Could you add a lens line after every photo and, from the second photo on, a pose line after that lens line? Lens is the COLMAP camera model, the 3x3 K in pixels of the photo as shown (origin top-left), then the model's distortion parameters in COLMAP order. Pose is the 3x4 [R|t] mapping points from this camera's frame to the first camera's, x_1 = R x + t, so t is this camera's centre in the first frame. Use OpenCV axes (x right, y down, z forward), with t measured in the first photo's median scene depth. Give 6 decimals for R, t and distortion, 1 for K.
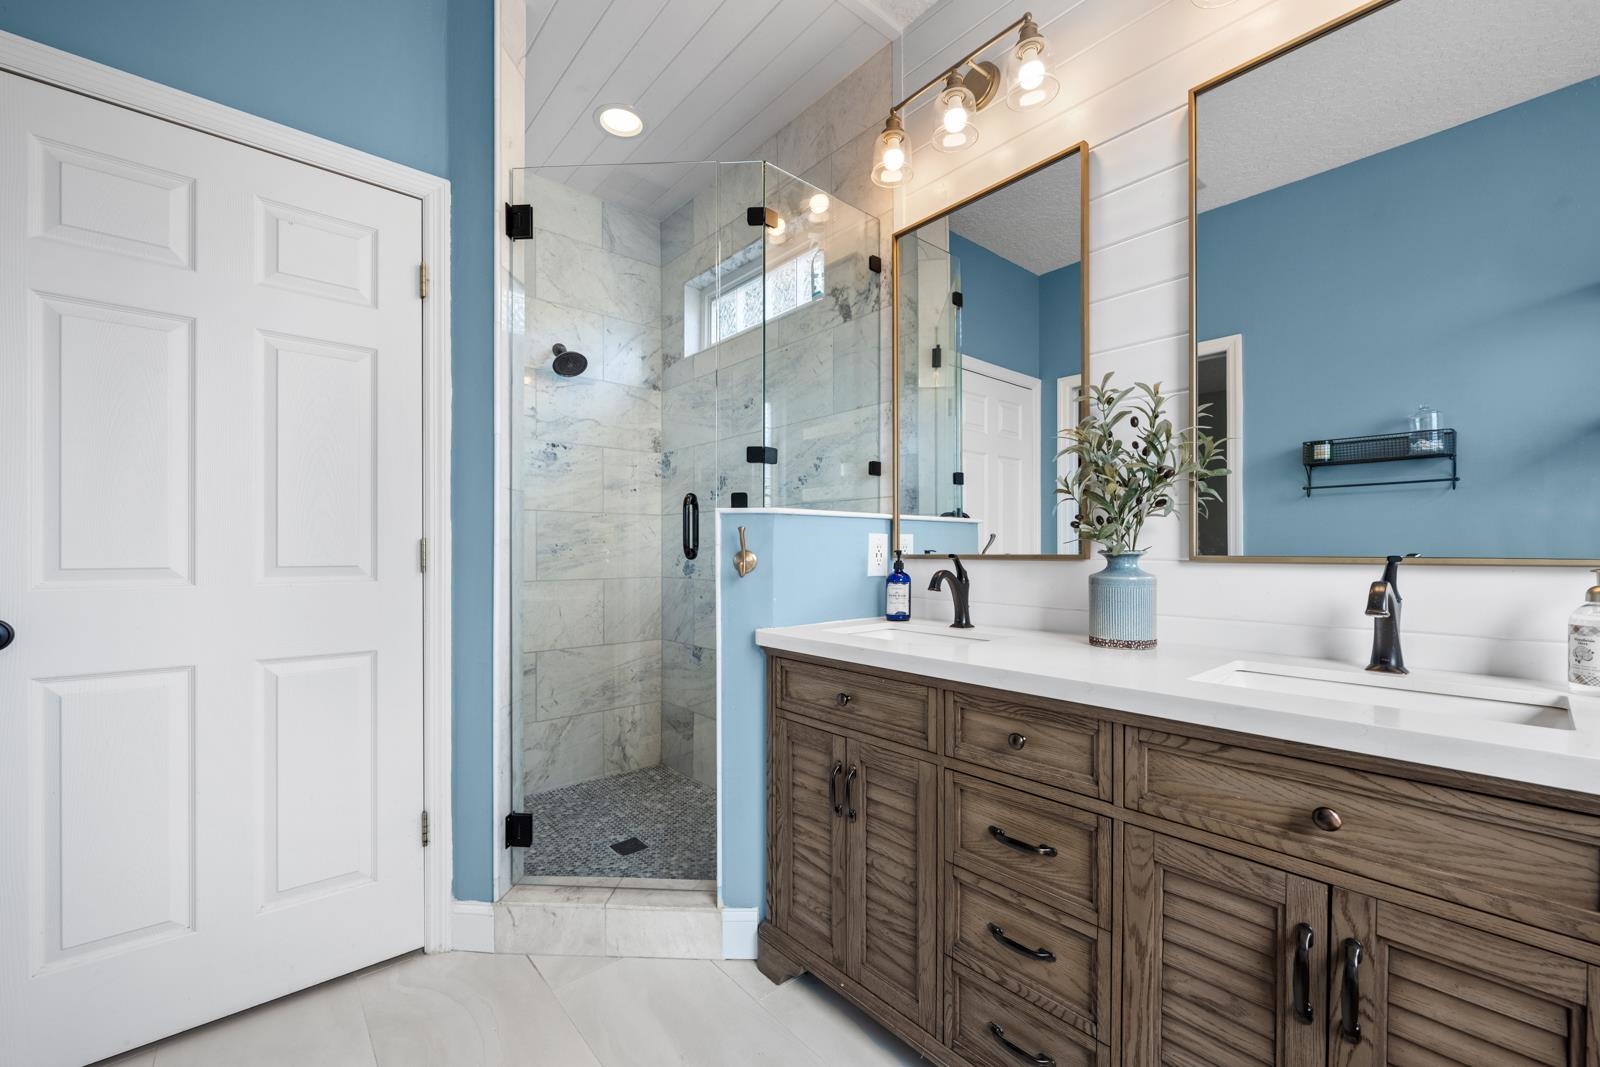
lens RADIAL K [[647.4, 0, 792.9], [0, 647.4, 541.4], [0, 0, 1]] dist [-0.002590, 0.000561]
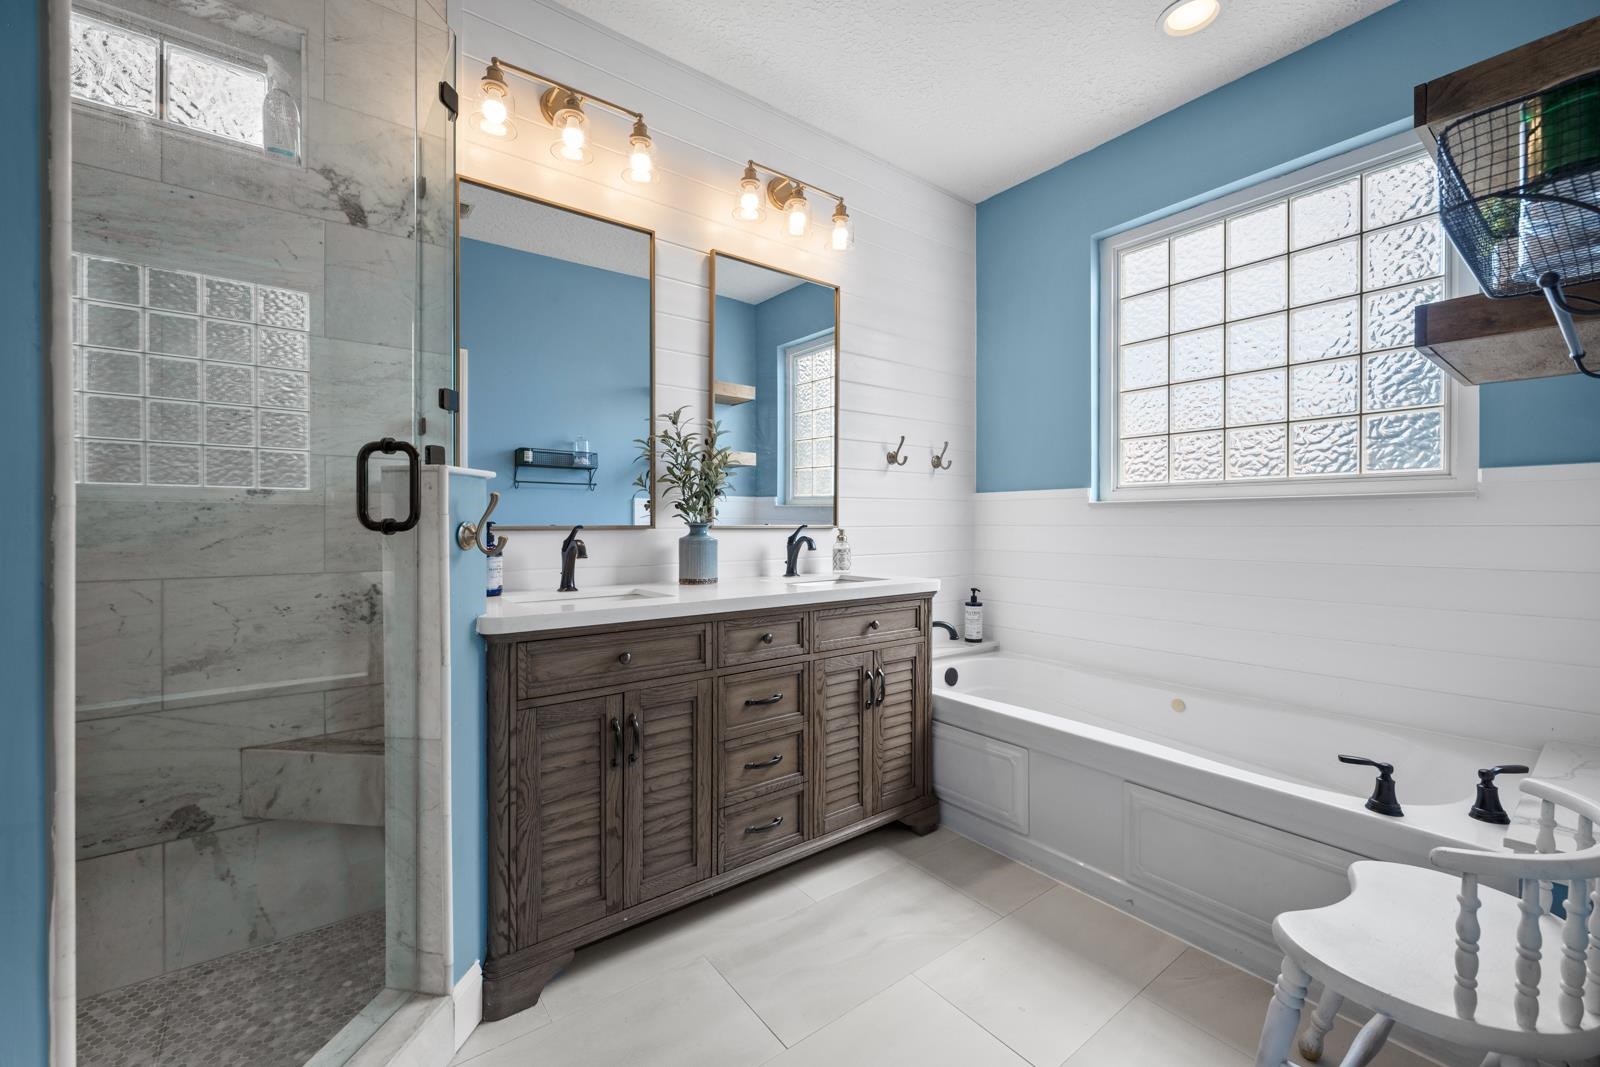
lens RADIAL K [[647.4, 0, 793.6], [0, 647.4, 532.3], [0, 0, 1]] dist [-0.002590, 0.000561]
pose [[0.059474, -0.004316, 0.998221, -0.945304], [-0.005613, 0.999973, 0.004658, 0.026258], [-0.998214, -0.005880, 0.059448, 0.625034]]
